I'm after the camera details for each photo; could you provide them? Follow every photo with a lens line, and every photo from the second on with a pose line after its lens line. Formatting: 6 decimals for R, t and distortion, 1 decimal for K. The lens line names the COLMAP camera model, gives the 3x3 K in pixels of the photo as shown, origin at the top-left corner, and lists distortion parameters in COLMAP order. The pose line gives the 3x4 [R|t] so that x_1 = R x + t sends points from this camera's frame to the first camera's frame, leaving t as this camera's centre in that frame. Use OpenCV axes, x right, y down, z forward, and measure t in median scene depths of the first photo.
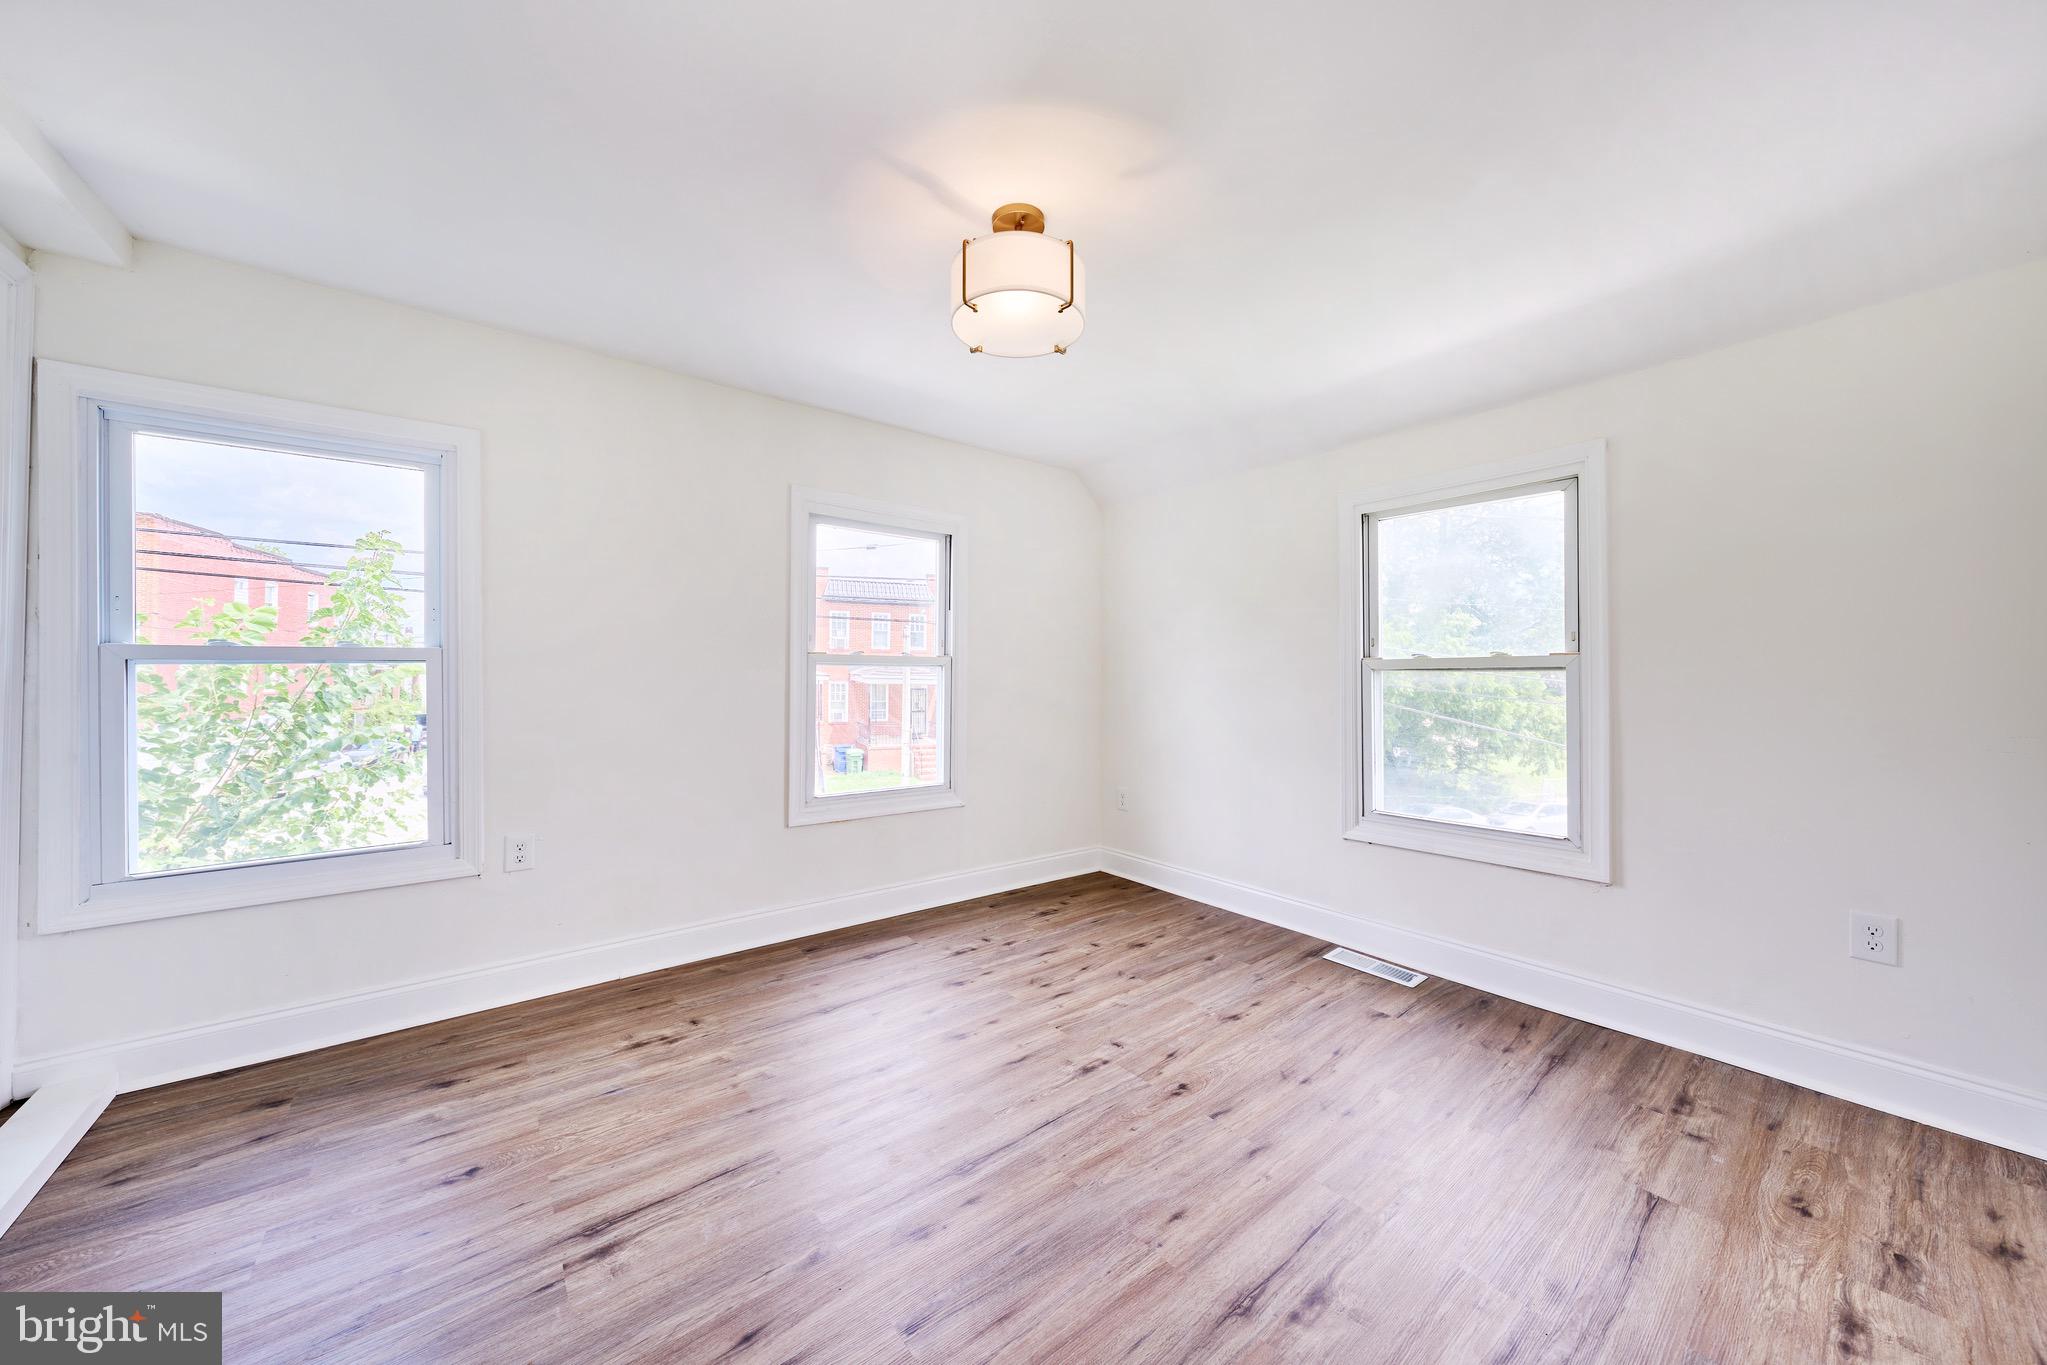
lens RADIAL K [[710.3, 0, 1021.7], [0, 710.3, 673.1], [0, 0, 1]] dist [-0.000167, -0.000022]
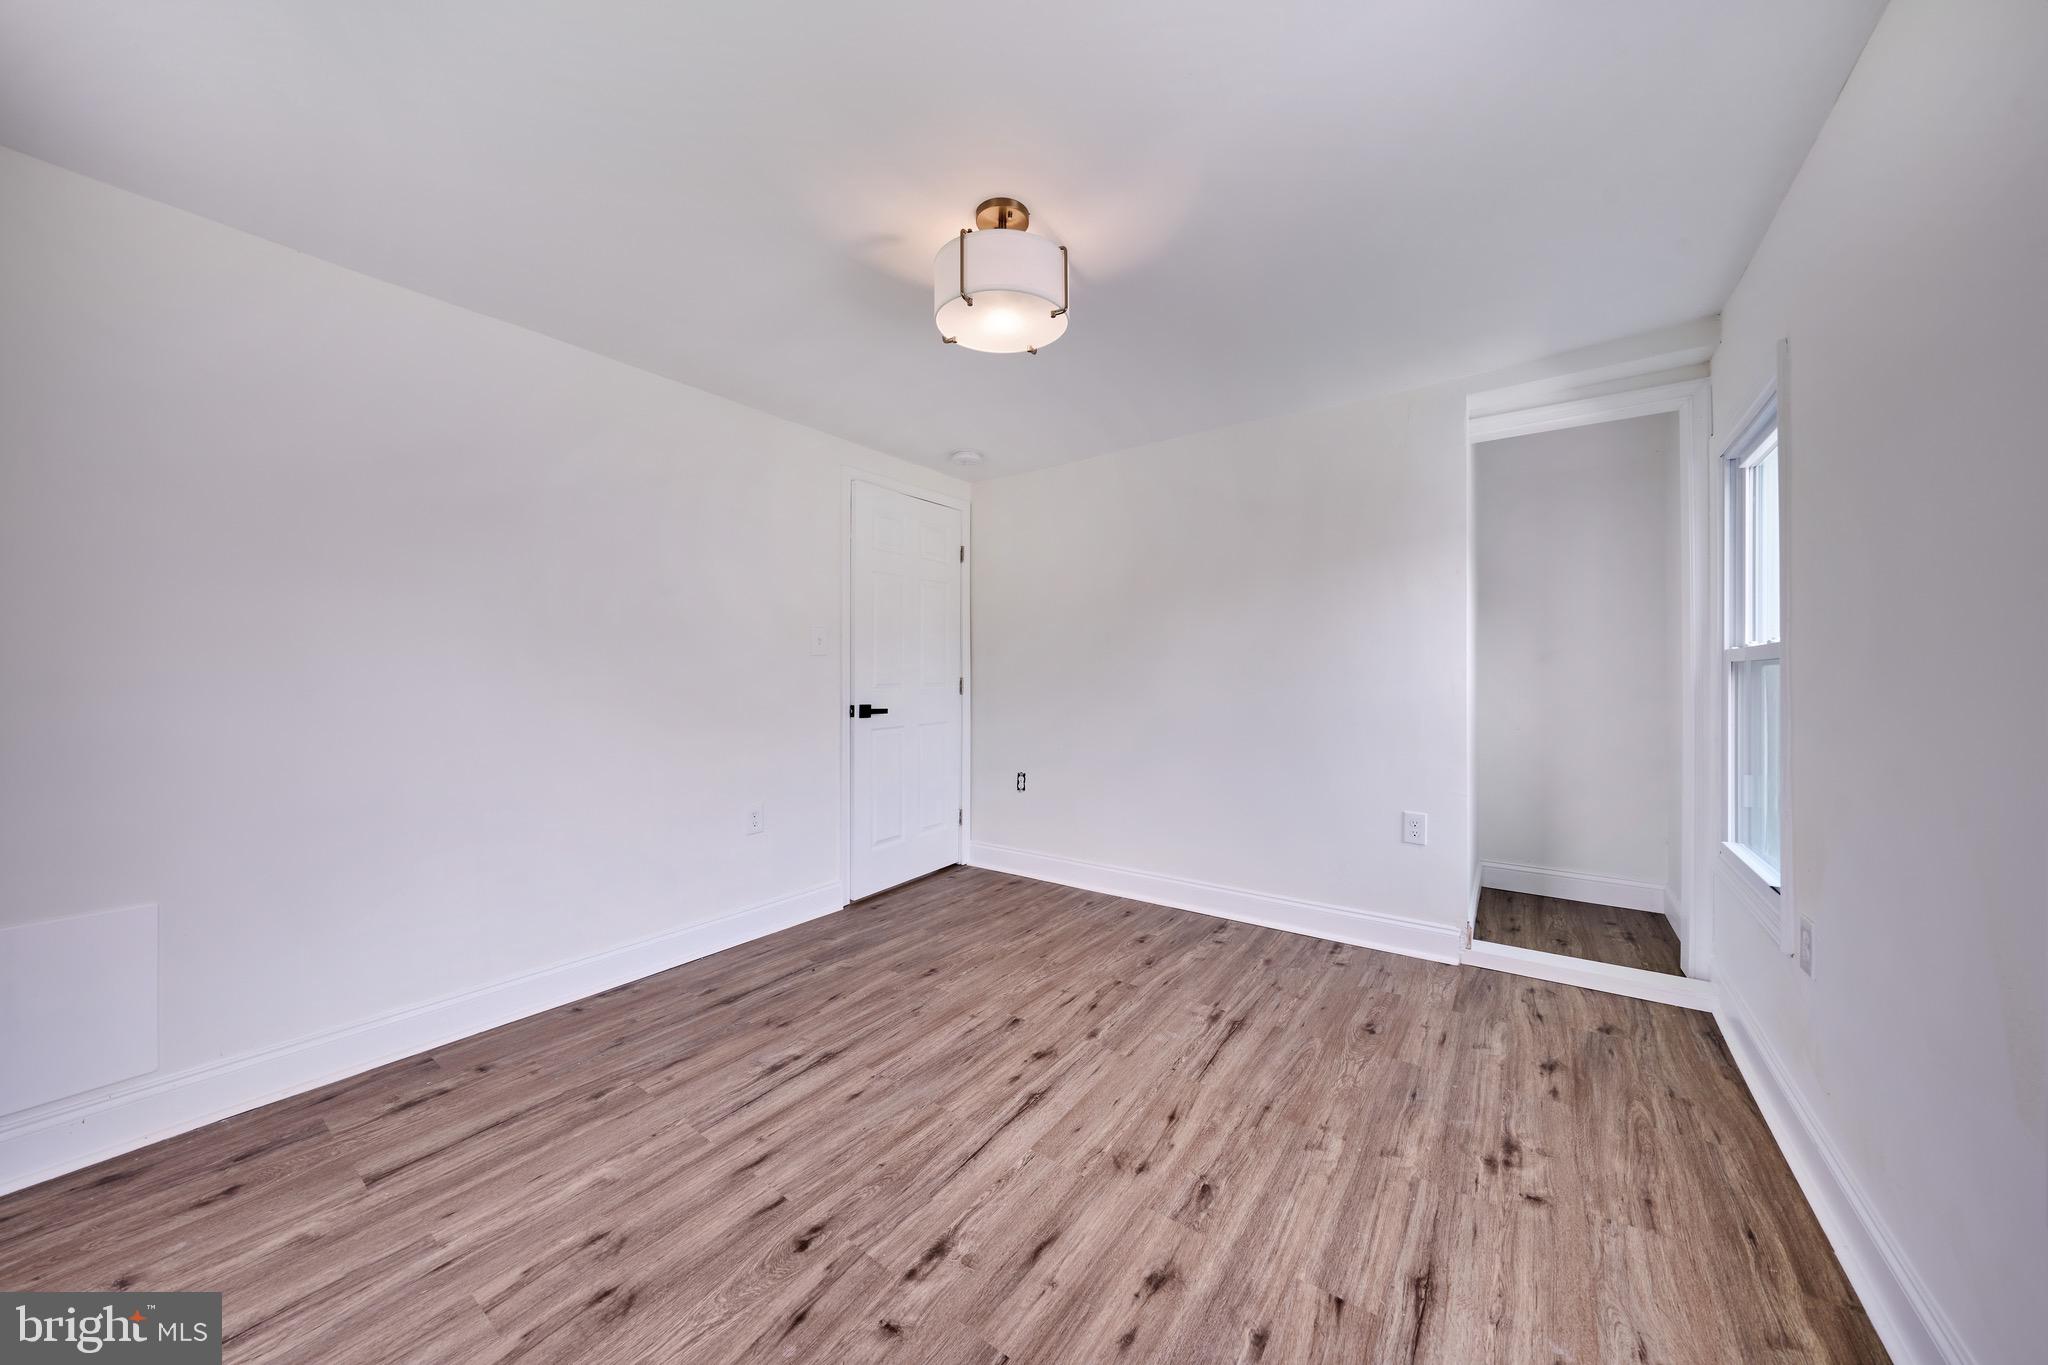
lens RADIAL K [[710.7, 0, 1025.5], [0, 710.7, 672.9], [0, 0, 1]] dist [-0.000167, -0.000022]
pose [[-0.962825, -0.002203, -0.270118, 0.230027], [-0.003309, 0.999988, 0.003641, -0.000706], [0.270106, 0.004399, -0.962820, 1.961226]]
